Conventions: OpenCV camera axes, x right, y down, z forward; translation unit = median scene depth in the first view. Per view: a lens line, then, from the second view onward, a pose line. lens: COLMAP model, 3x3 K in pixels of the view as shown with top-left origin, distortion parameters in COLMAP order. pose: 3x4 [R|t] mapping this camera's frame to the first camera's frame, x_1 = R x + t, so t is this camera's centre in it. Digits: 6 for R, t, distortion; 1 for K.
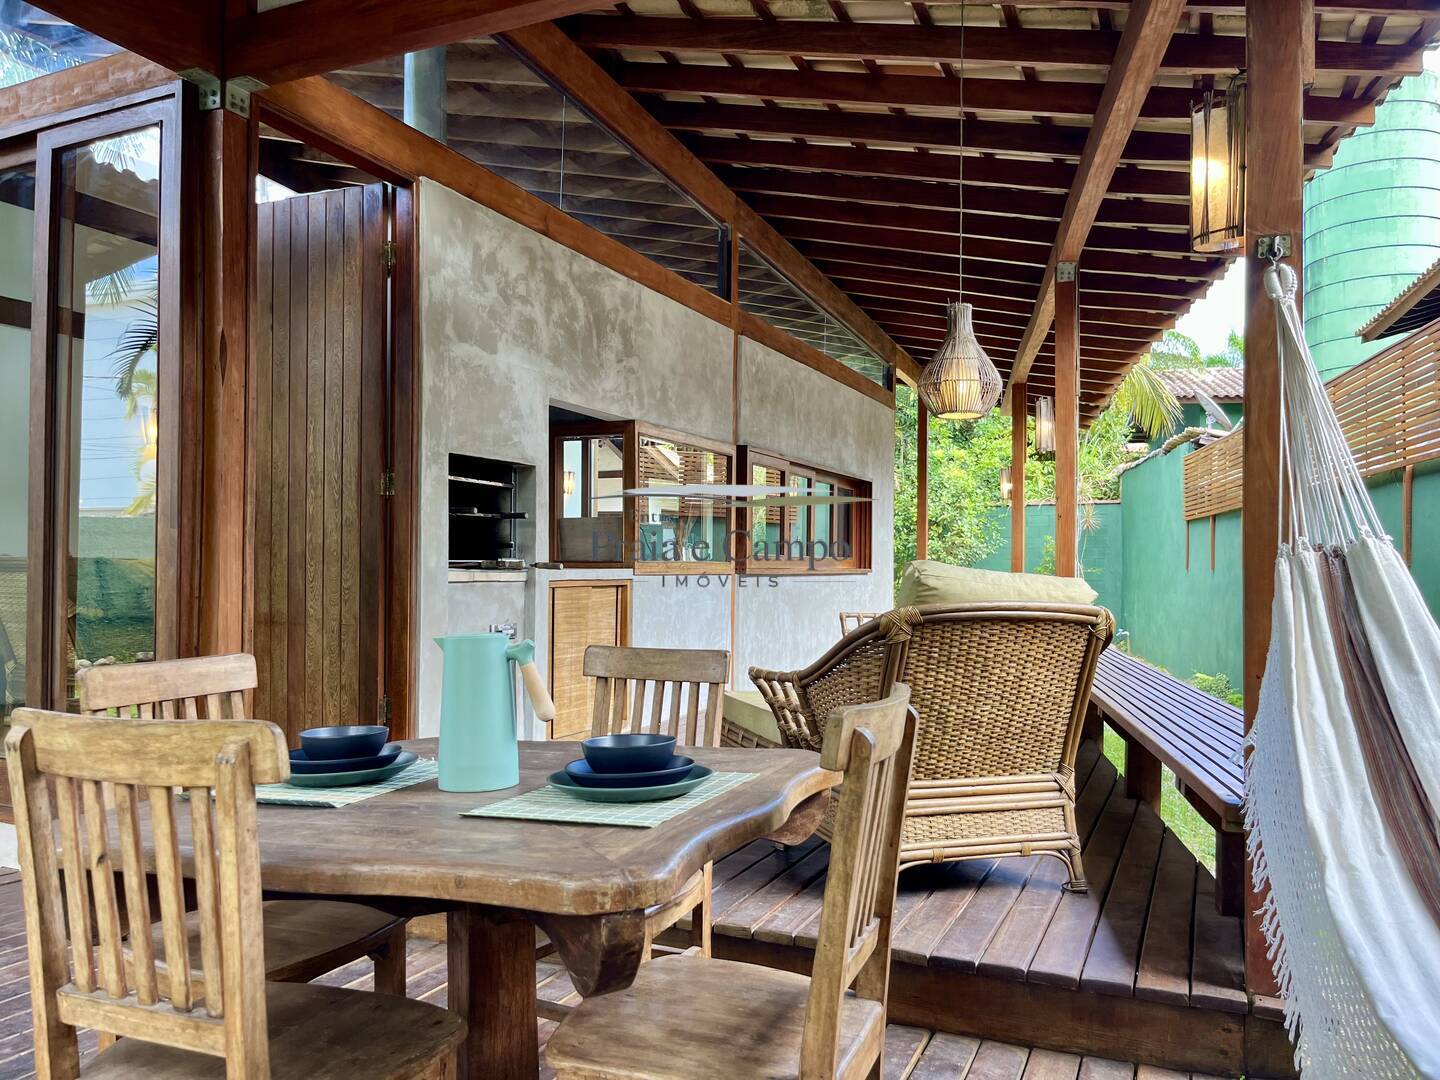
lens RADIAL K [[1118.6, 0, 721.9], [0, 1118.6, 568.8], [0, 0, 1]] dist [0.069249, -0.094995]
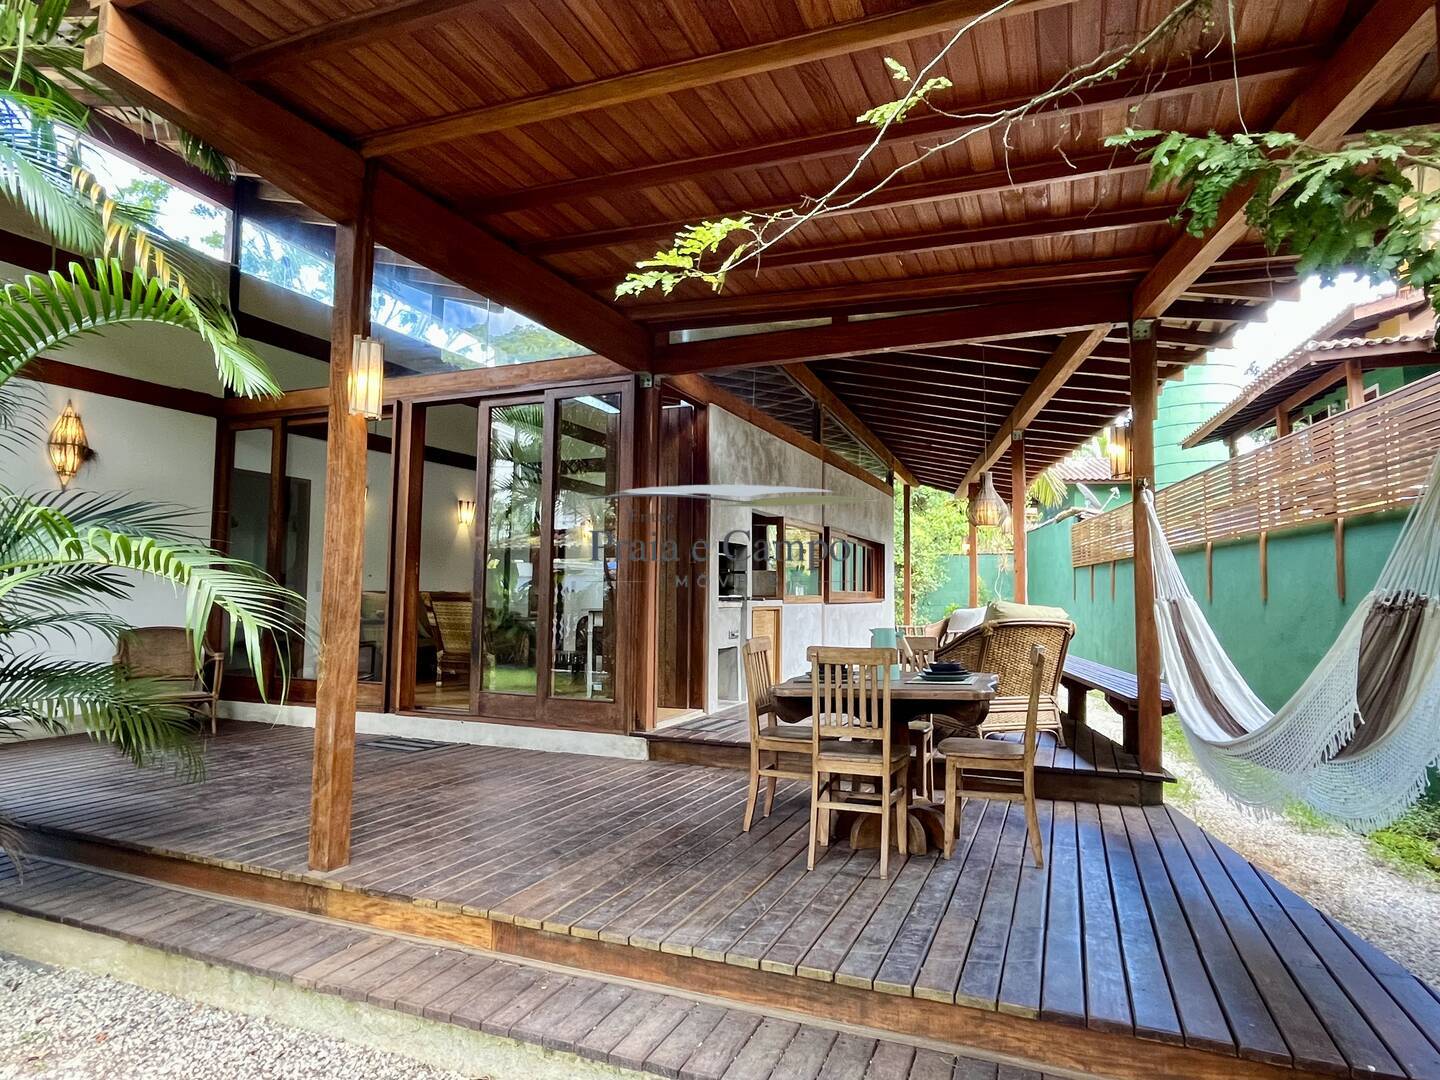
lens RADIAL K [[866.4, 0, 720.0], [0, 866.4, 540.0], [0, 0, 1]] dist [0.001027, 0.000025]
pose [[0.999796, 0.005021, 0.019579, -0.240088], [-0.003777, 0.998005, -0.063017, -0.009198], [-0.019857, 0.062930, 0.997820, -0.440255]]
